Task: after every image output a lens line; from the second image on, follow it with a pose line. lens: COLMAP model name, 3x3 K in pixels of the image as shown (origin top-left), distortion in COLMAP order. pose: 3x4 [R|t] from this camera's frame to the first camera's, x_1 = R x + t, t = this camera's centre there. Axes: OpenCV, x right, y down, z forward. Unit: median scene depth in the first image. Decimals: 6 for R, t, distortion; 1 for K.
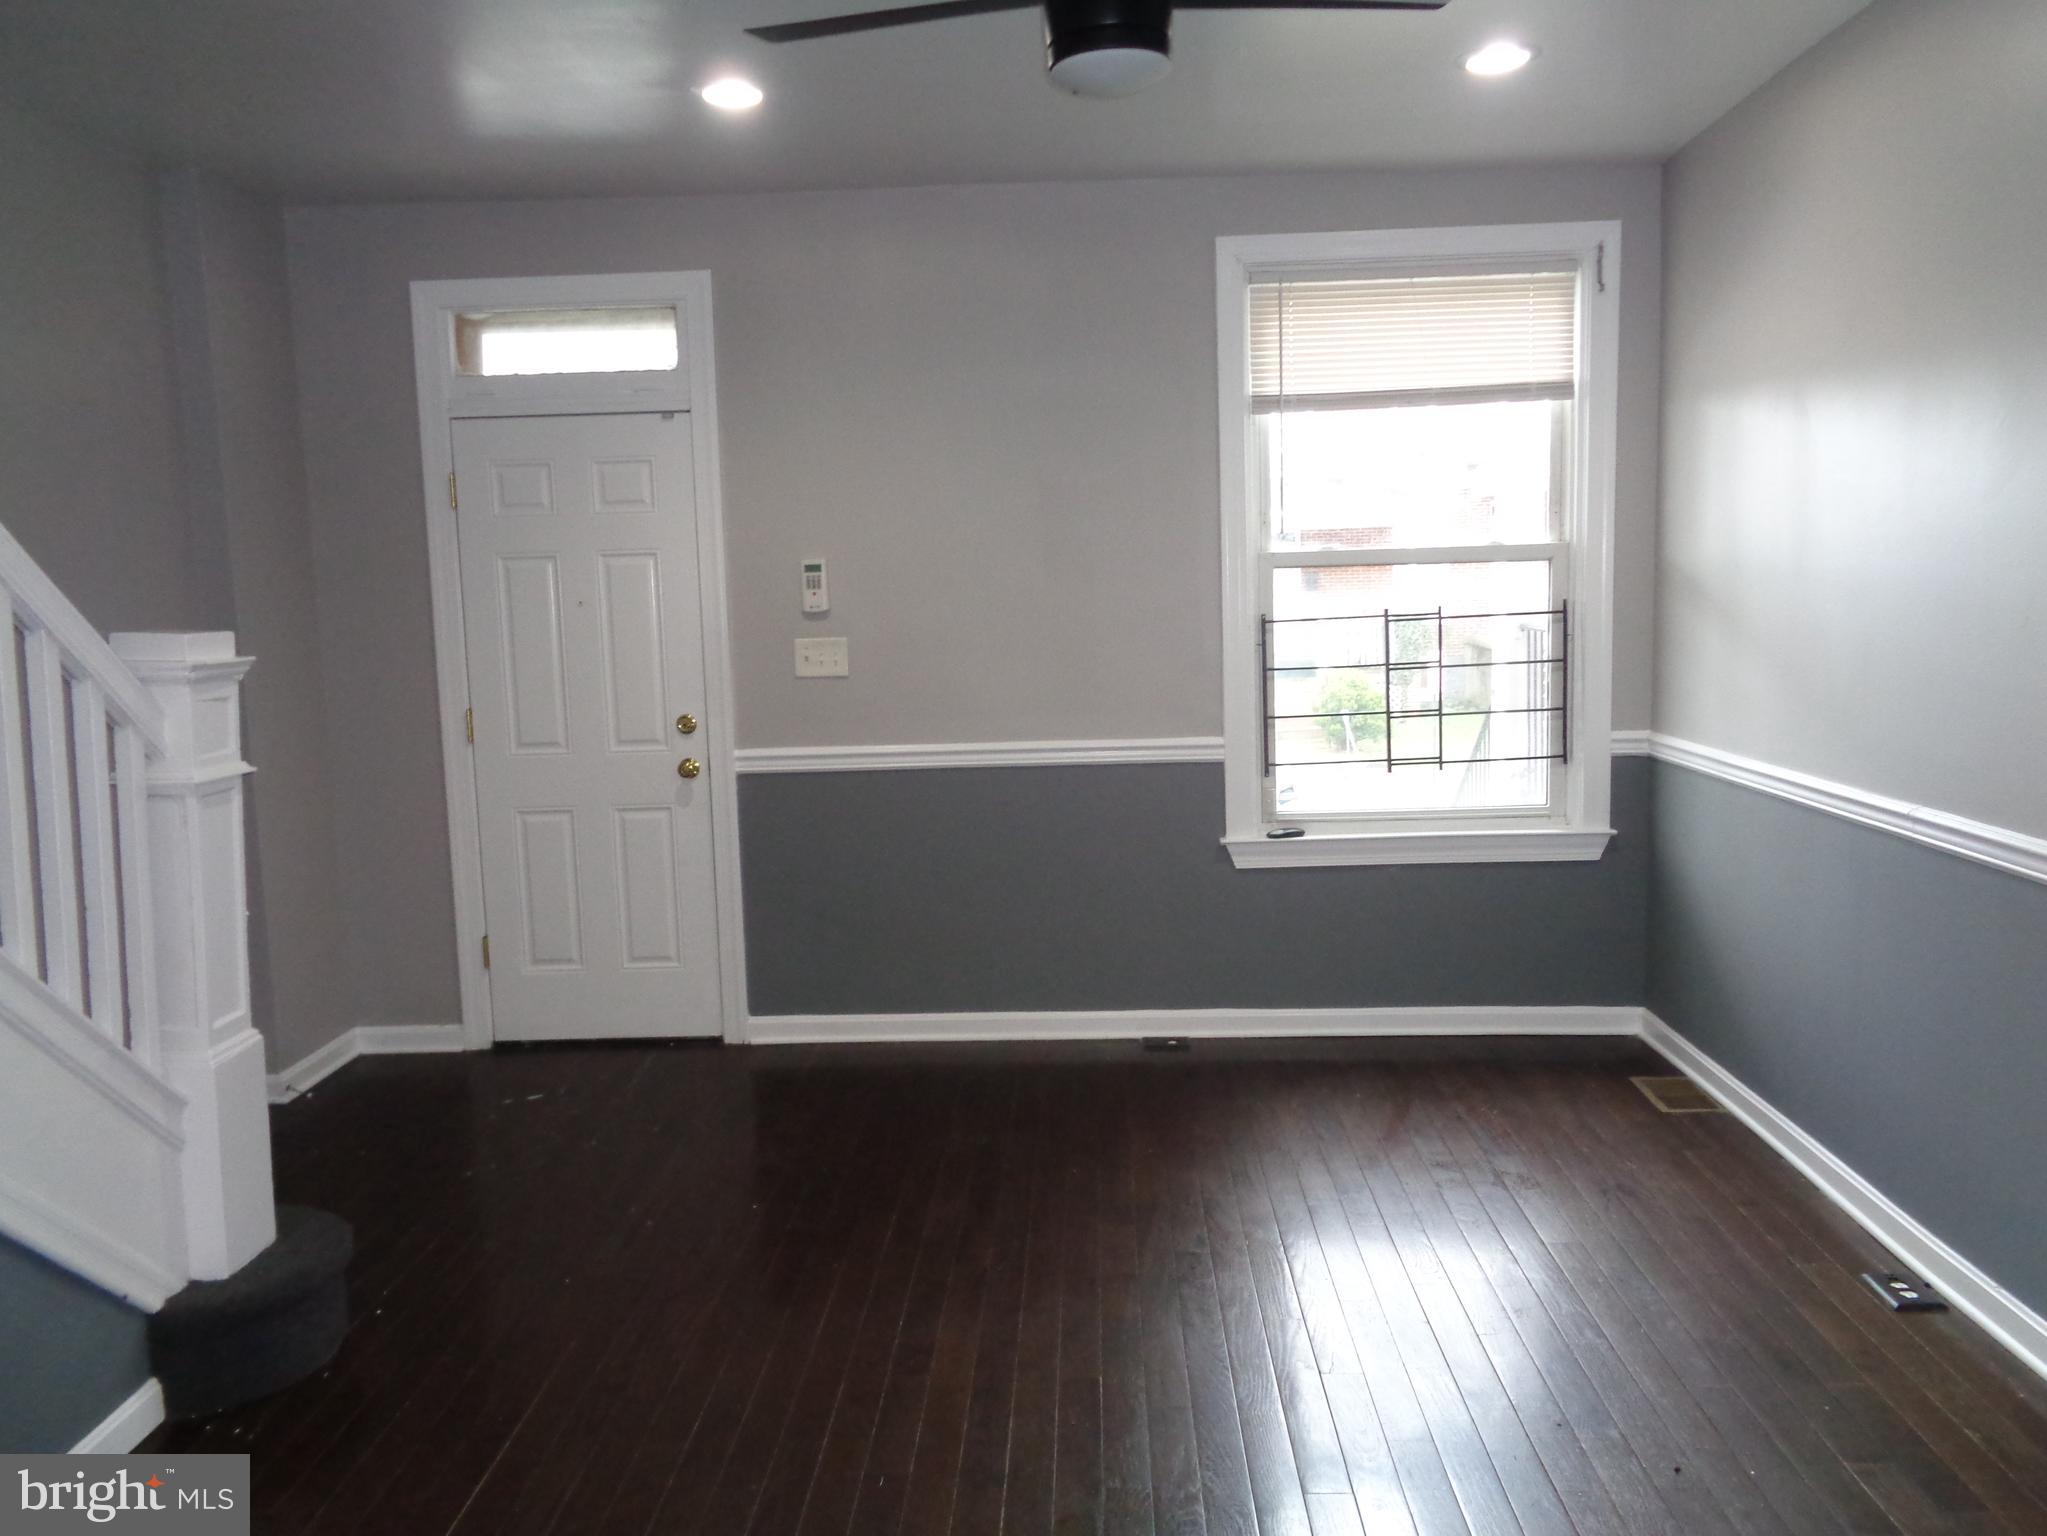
lens RADIAL K [[1506.6, 0, 999.5], [0, 1506.6, 755.4], [0, 0, 1]] dist [-0.022389, 0.043137]
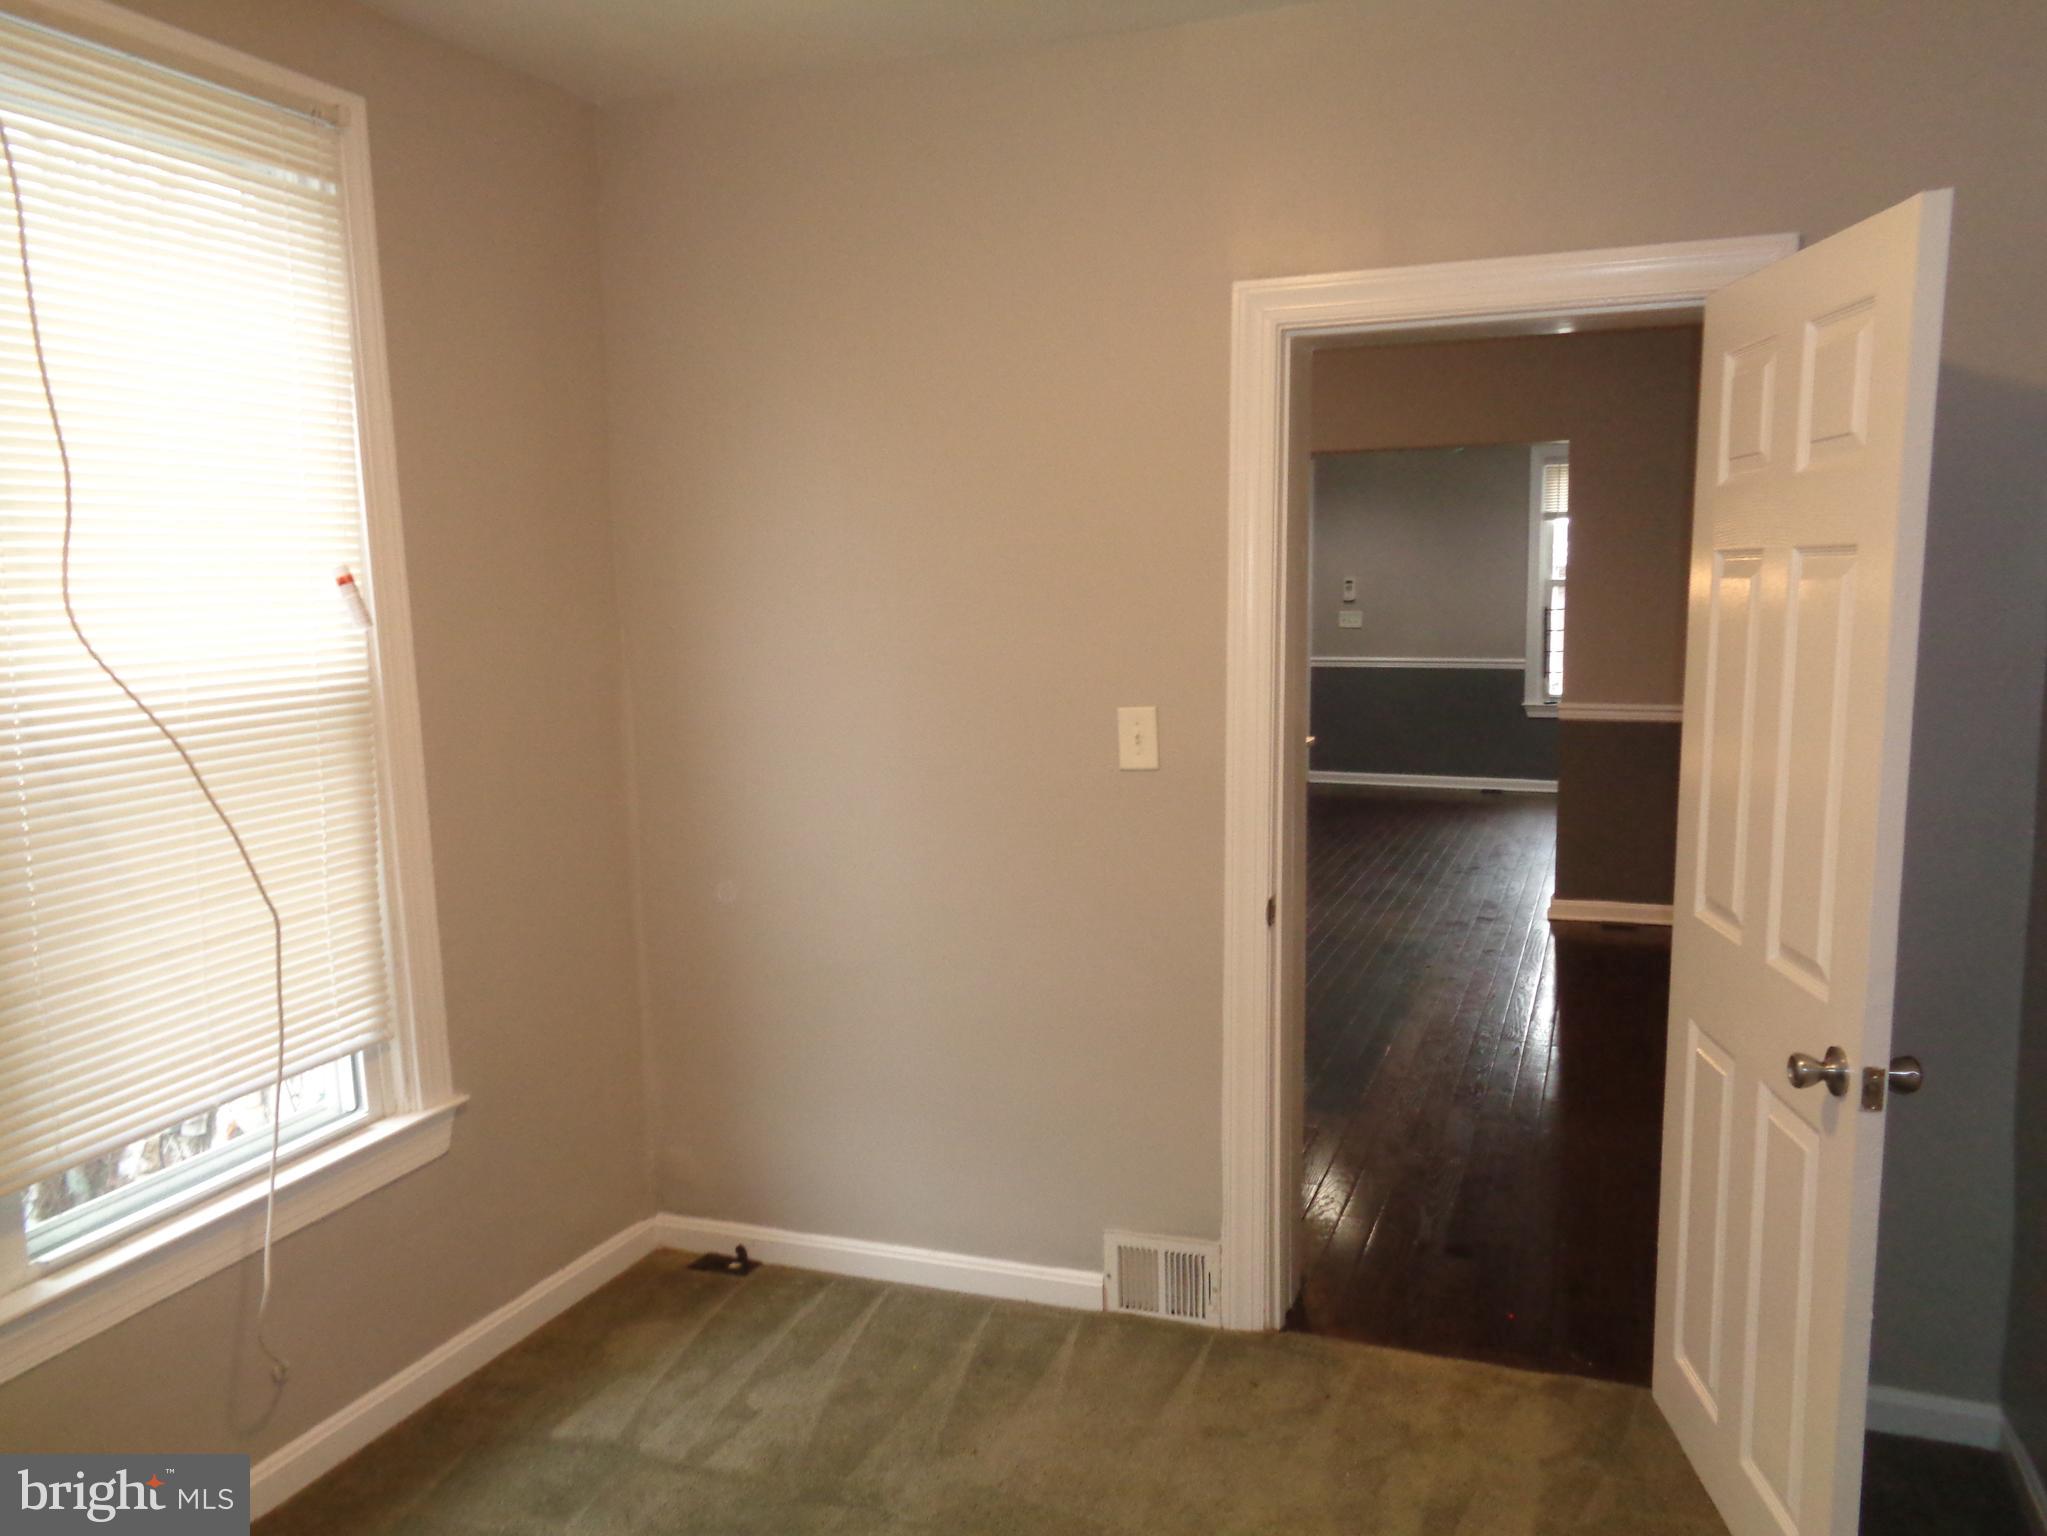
lens RADIAL K [[1511.4, 0, 1020.4], [0, 1511.4, 756.6], [0, 0, 1]] dist [-0.001685, 0.007491]
pose [[0.948773, 0.058740, -0.310449, 0.146418], [-0.059123, 0.998217, 0.008184, 0.168557], [0.310376, 0.010590, 0.950555, -1.481481]]
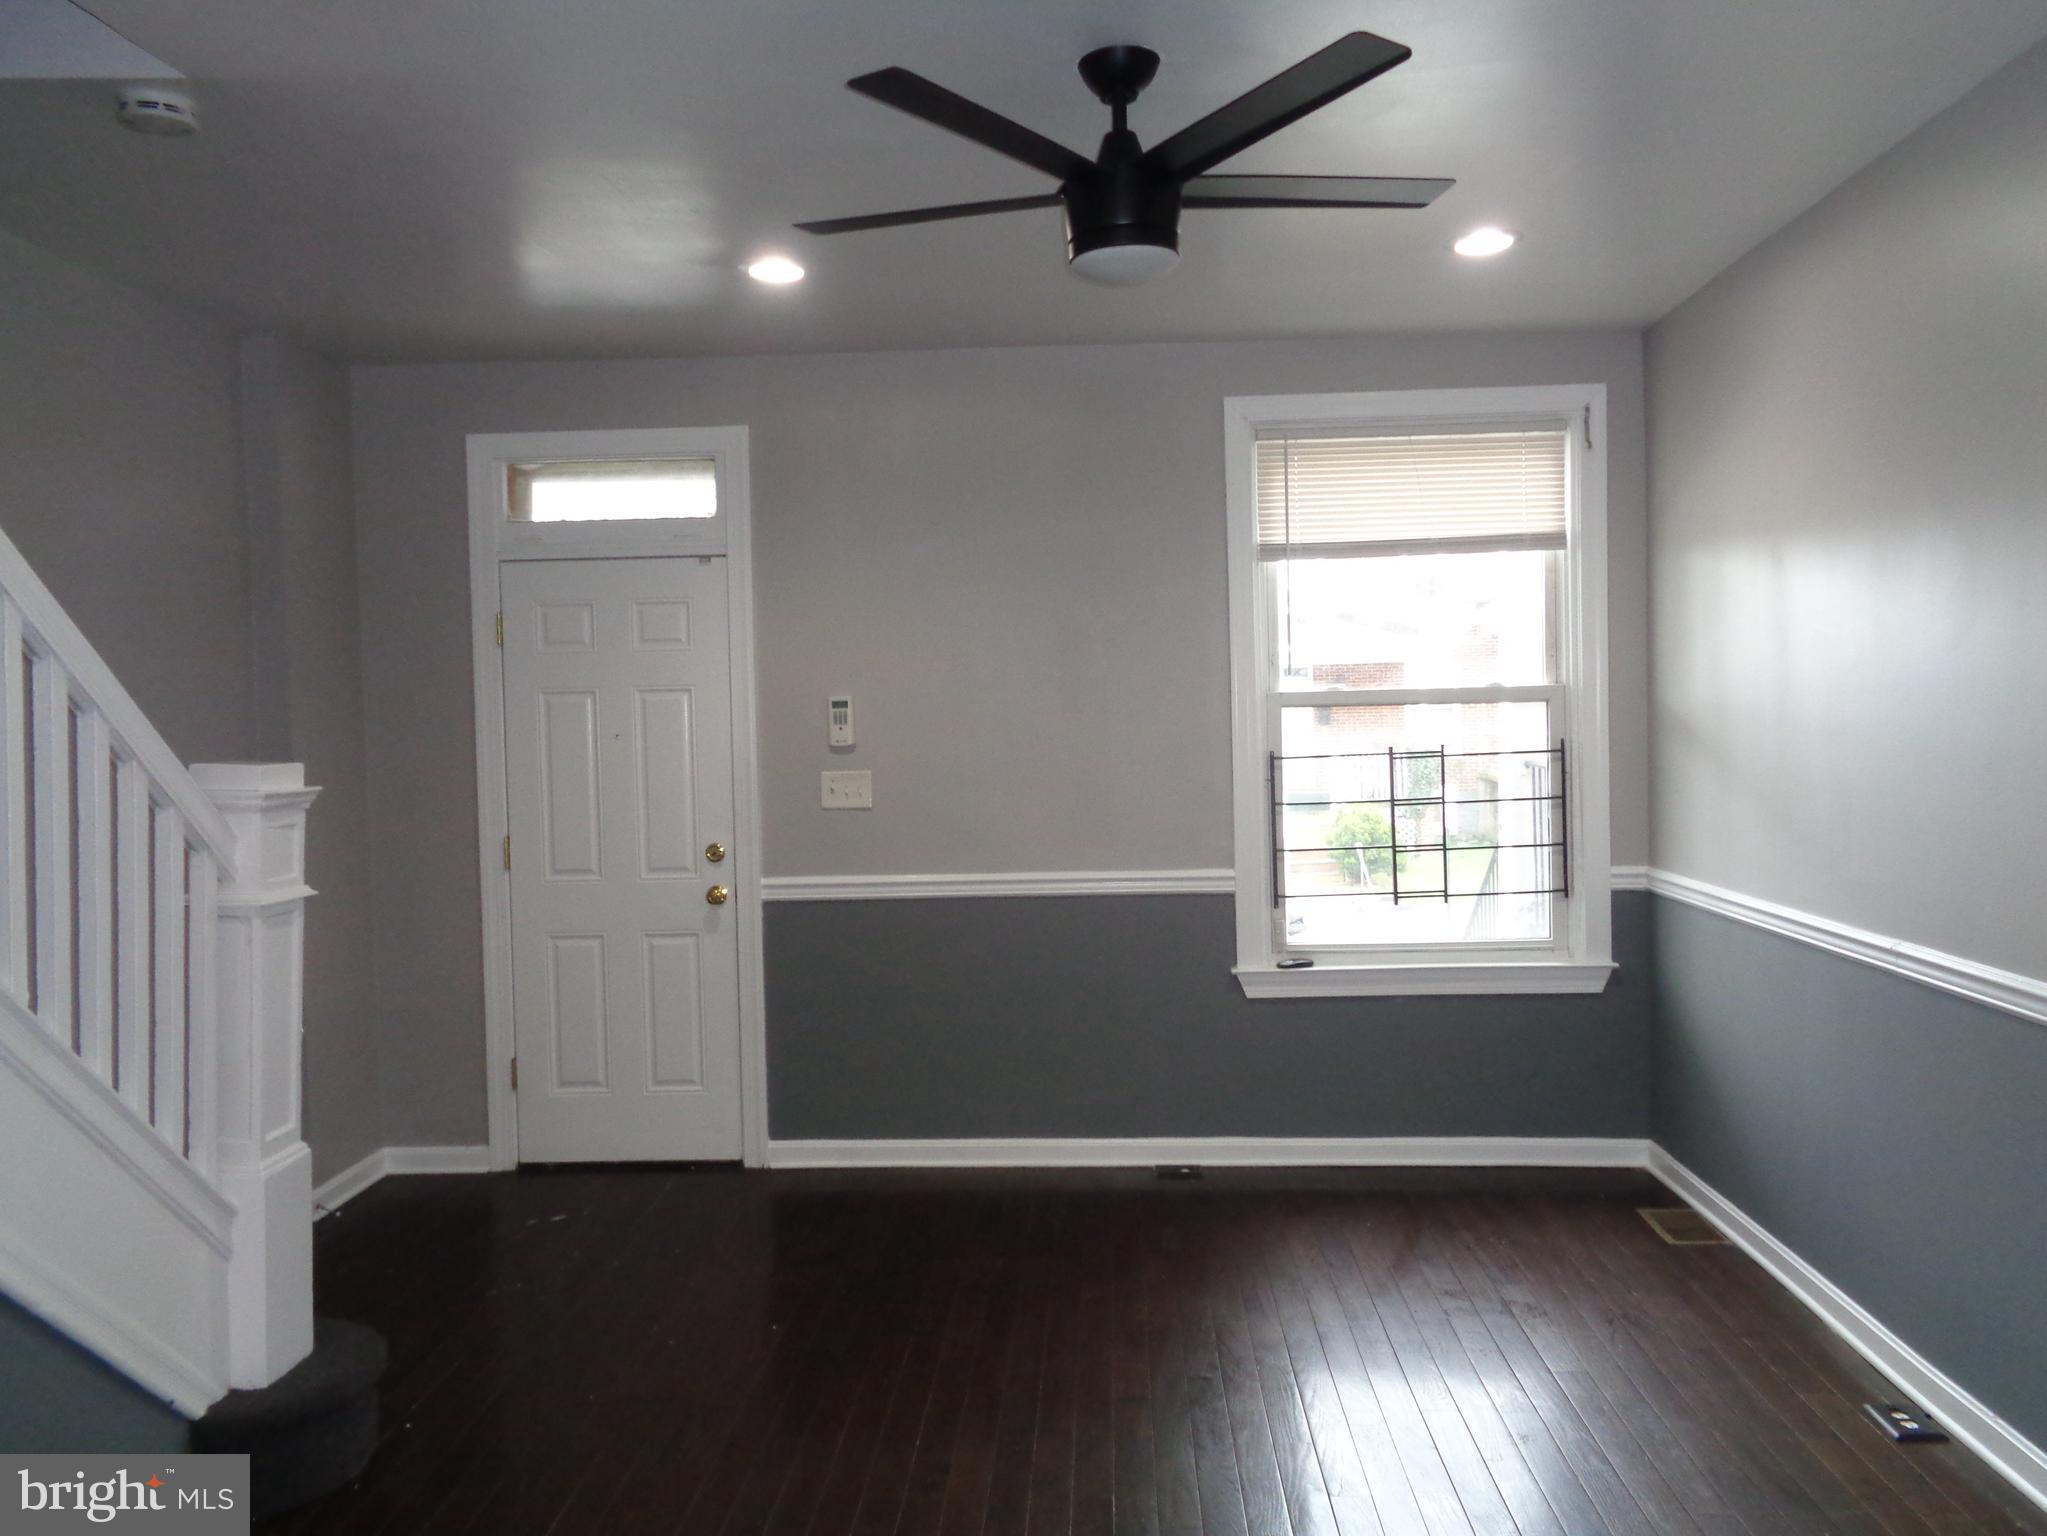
lens RADIAL K [[1506.6, 0, 999.5], [0, 1506.6, 755.4], [0, 0, 1]] dist [-0.022389, 0.043137]
pose [[0.999920, 0.007299, -0.010324, -0.002115], [-0.008164, 0.996233, -0.086335, 0.000351], [0.009655, 0.086412, 0.996213, -0.038243]]
